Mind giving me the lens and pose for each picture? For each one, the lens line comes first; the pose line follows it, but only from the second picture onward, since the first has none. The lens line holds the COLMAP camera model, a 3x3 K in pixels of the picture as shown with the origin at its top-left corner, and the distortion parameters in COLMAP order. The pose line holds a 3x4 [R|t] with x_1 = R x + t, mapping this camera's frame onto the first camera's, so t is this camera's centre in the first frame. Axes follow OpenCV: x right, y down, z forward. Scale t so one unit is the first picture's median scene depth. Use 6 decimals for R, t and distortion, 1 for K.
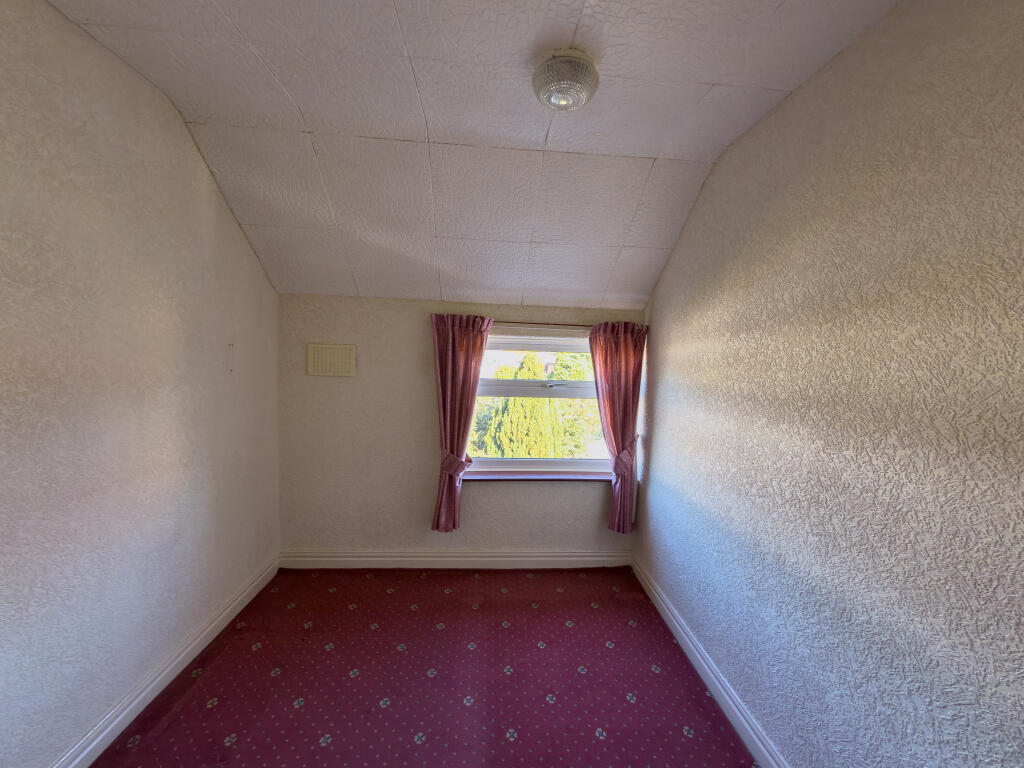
lens RADIAL K [[438.8, 0, 508.6], [0, 438.8, 382.5], [0, 0, 1]] dist [0.000362, -0.000071]
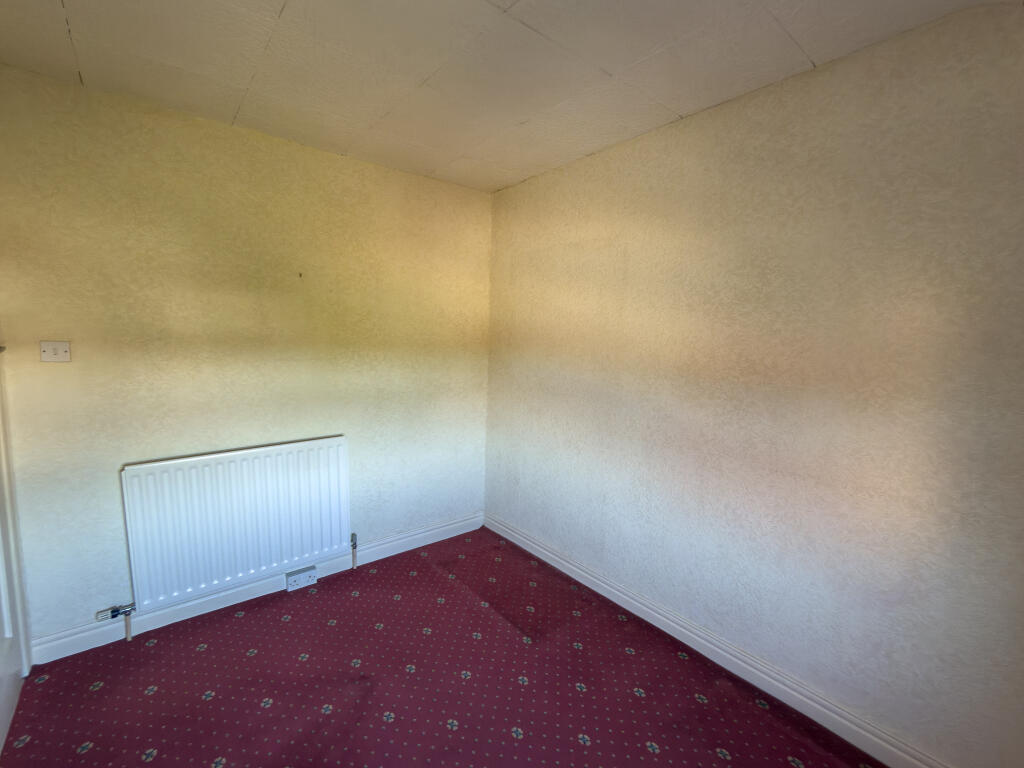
lens RADIAL K [[438.8, 0, 511.8], [0, 438.8, 381.9], [0, 0, 1]] dist [0.000362, -0.000071]
pose [[-0.800680, 0.008876, -0.599026, 0.178460], [-0.097022, 0.984770, 0.144274, -0.046251], [0.591184, 0.173636, -0.787624, 0.801353]]
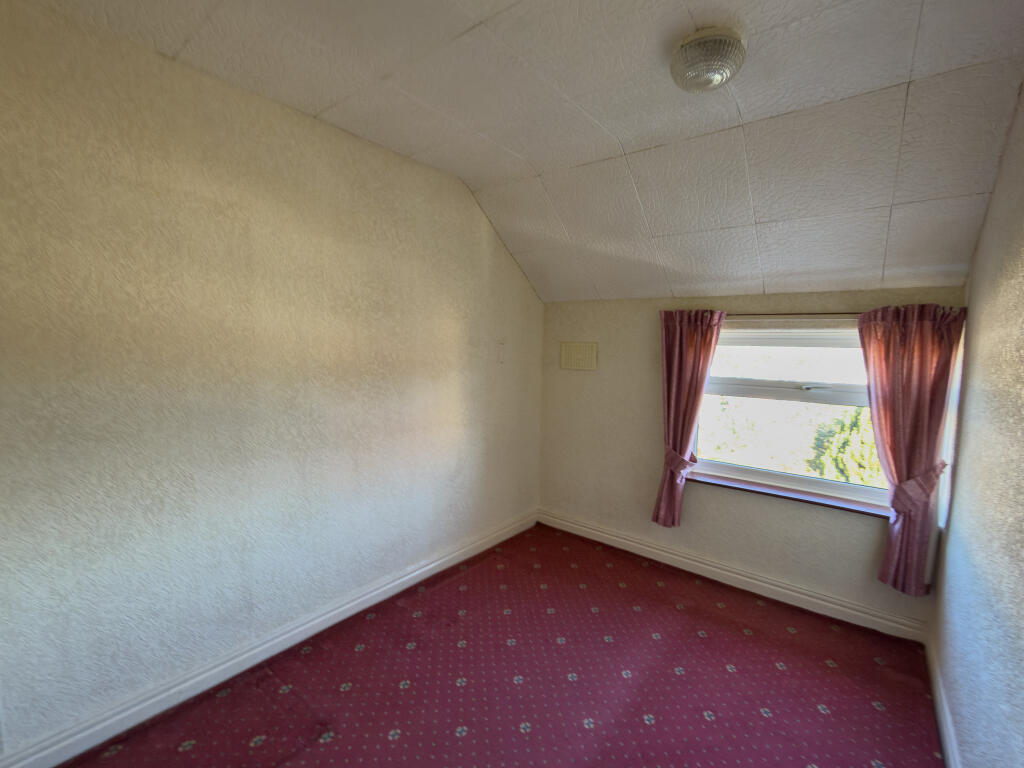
lens RADIAL K [[438.8, 0, 508.8], [0, 438.8, 383.5], [0, 0, 1]] dist [0.000362, -0.000071]
pose [[0.738935, 0.044547, -0.672302, 0.255307], [-0.046466, 0.998806, 0.015111, 0.013506], [0.672172, 0.020073, 0.740123, 0.004876]]
